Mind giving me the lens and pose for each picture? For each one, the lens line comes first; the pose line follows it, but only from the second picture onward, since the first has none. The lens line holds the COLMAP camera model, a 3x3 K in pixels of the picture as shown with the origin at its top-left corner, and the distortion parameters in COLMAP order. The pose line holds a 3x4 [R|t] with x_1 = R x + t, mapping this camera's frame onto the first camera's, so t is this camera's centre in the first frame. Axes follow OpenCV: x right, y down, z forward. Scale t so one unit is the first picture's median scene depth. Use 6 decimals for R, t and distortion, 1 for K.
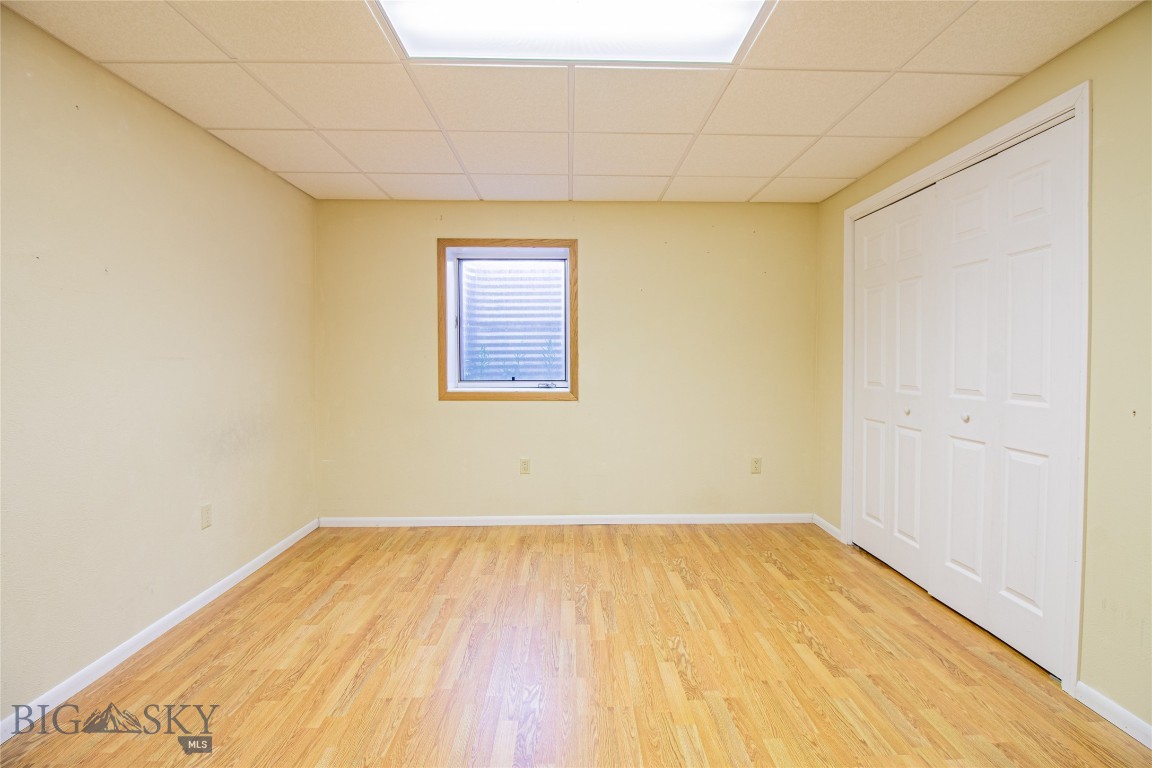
lens RADIAL K [[548.6, 0, 574.2], [0, 548.6, 377.5], [0, 0, 1]] dist [-0.003985, -0.009845]
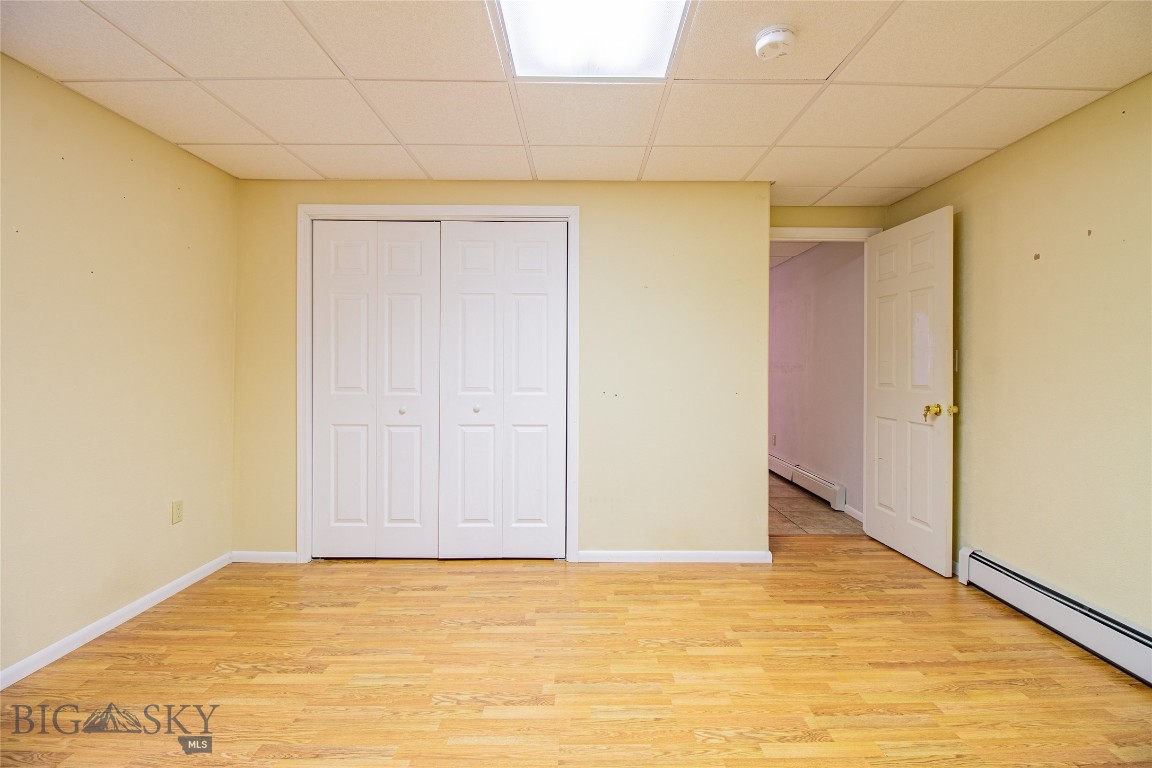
lens RADIAL K [[548.6, 0, 579.9], [0, 548.6, 379.7], [0, 0, 1]] dist [-0.003985, -0.009845]
pose [[-0.003714, -0.020959, 0.999773, -0.505718], [0.033170, 0.999228, 0.021071, -0.014051], [-0.999443, 0.033241, -0.003016, 0.612573]]
